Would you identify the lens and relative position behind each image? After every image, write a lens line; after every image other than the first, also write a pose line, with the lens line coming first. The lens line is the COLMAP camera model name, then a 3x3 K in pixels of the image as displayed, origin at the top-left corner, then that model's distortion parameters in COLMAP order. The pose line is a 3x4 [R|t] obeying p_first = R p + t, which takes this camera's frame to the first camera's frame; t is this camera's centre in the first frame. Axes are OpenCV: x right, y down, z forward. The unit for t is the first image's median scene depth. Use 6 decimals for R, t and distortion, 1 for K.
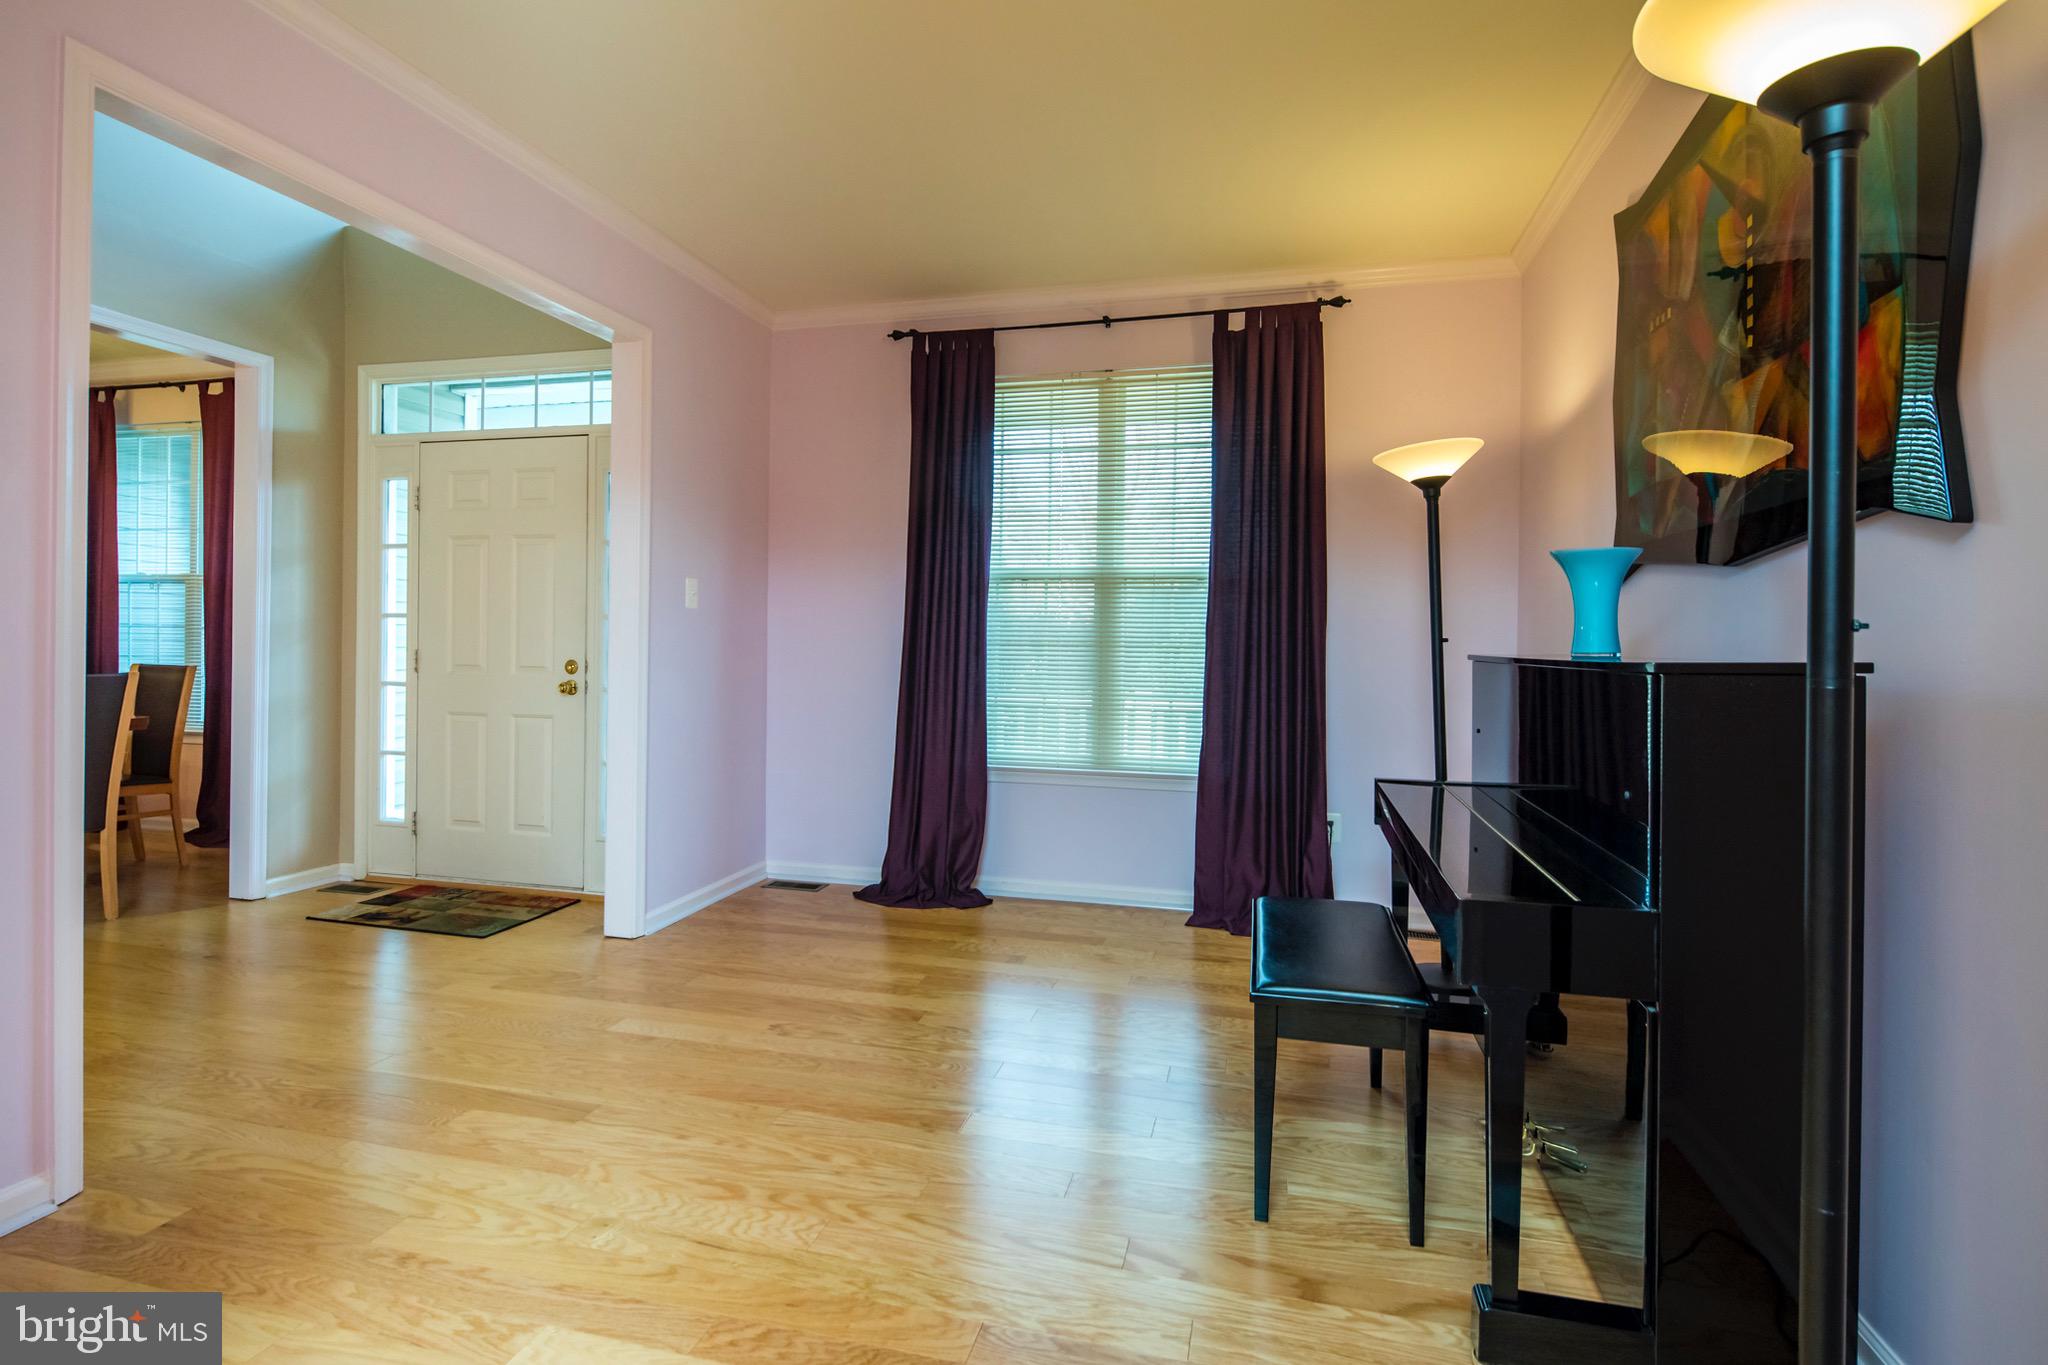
lens RADIAL K [[990.3, 0, 1033.6], [0, 990.3, 646.3], [0, 0, 1]] dist [0.002916, -0.001749]
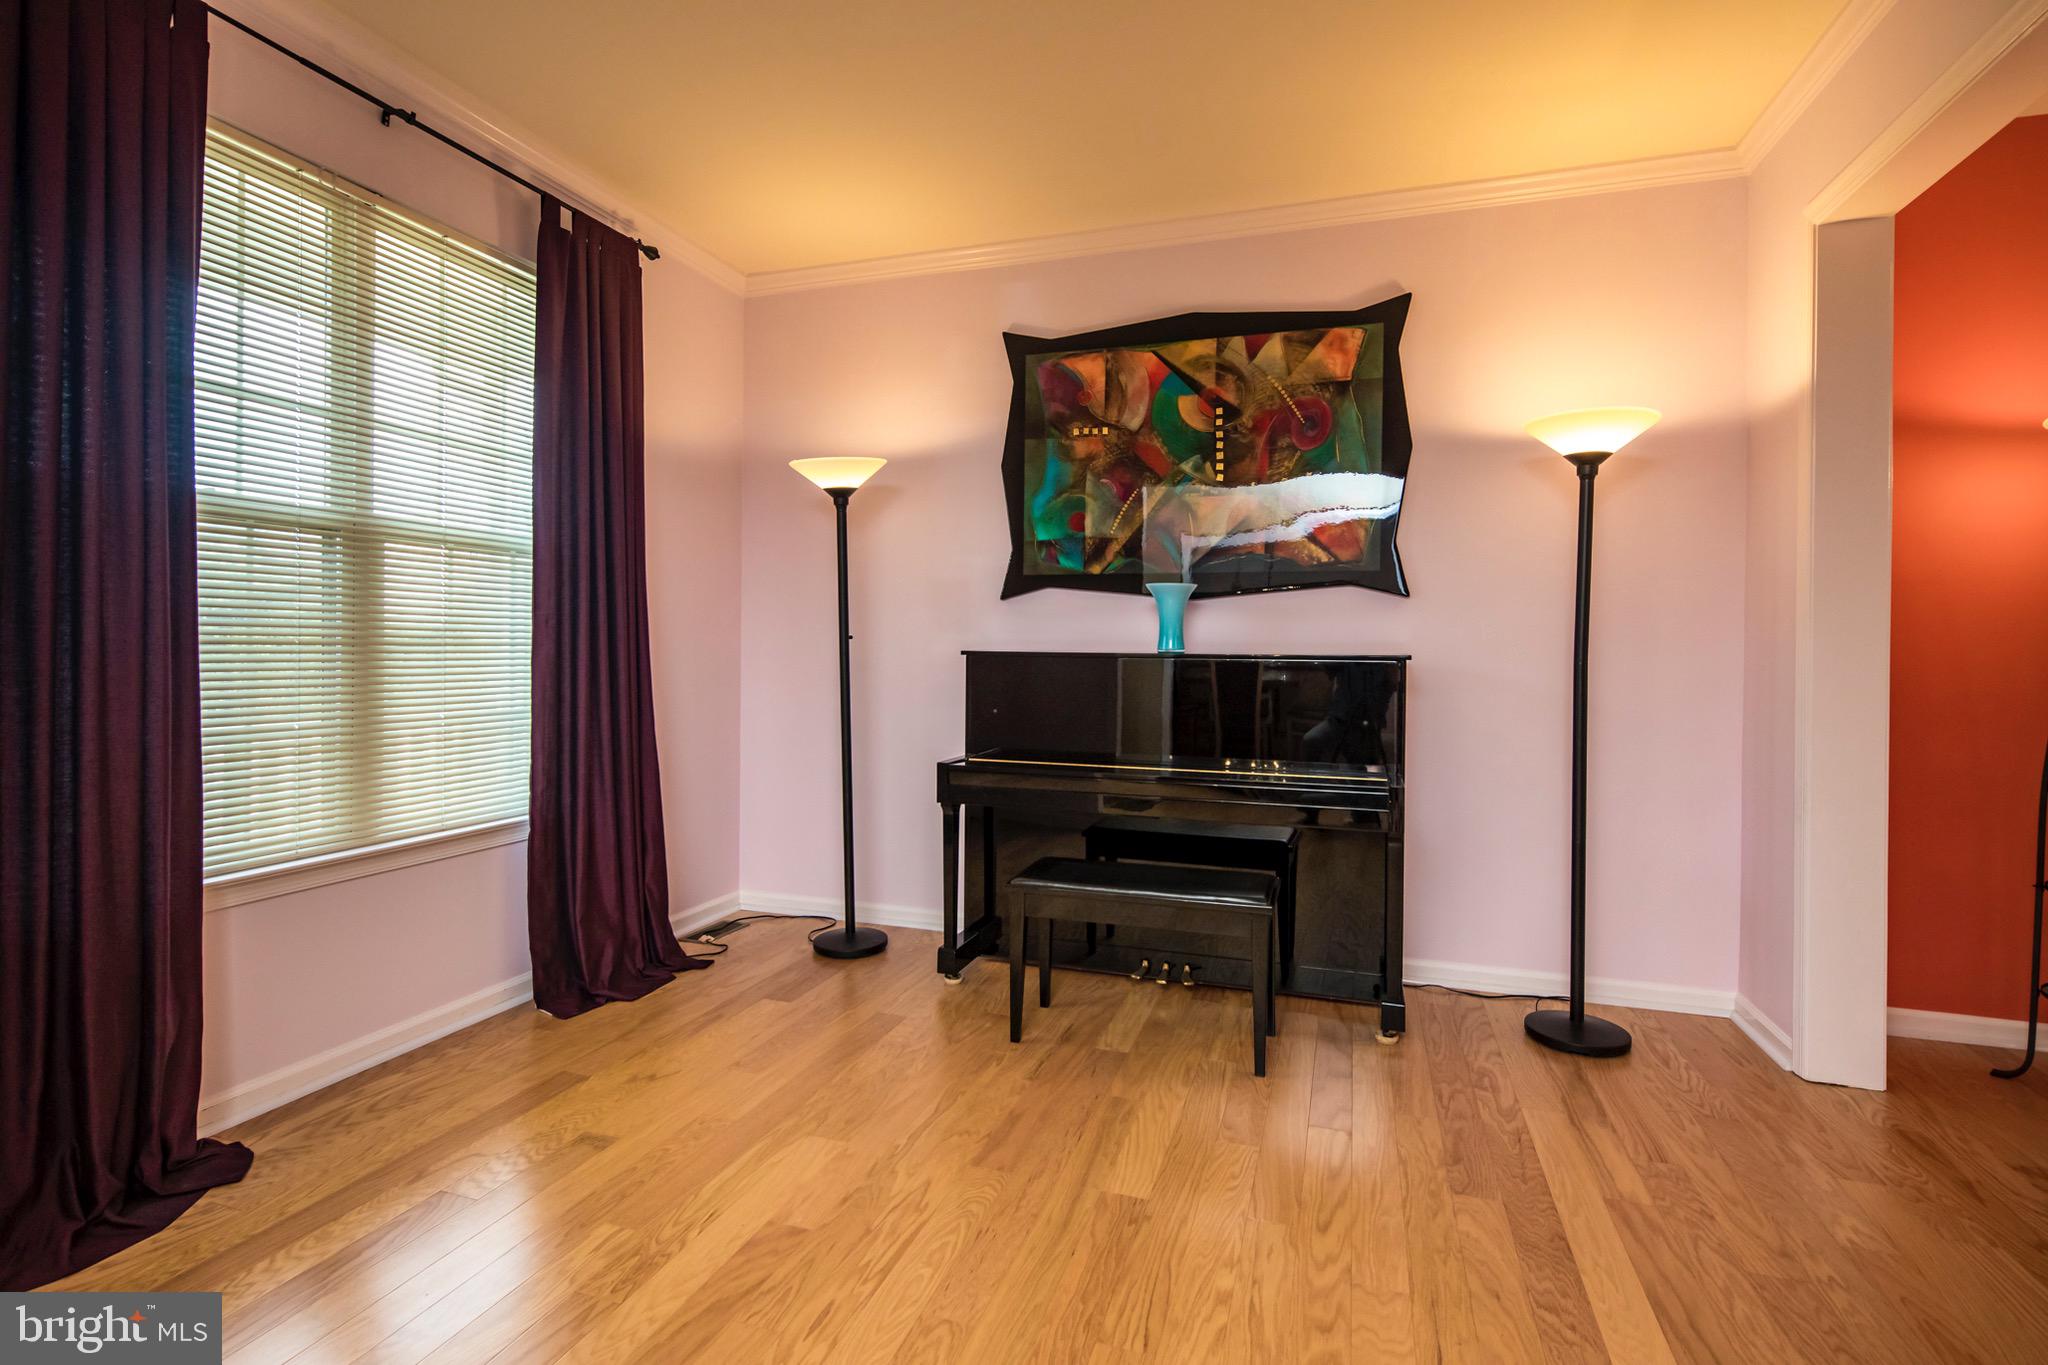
lens RADIAL K [[990.3, 0, 1012.3], [0, 990.3, 646.0], [0, 0, 1]] dist [0.002916, -0.001749]
pose [[0.069362, -0.004460, 0.997582, -0.553501], [-0.008758, 0.999949, 0.005080, -0.003677], [-0.997553, -0.009090, 0.069319, 0.611718]]
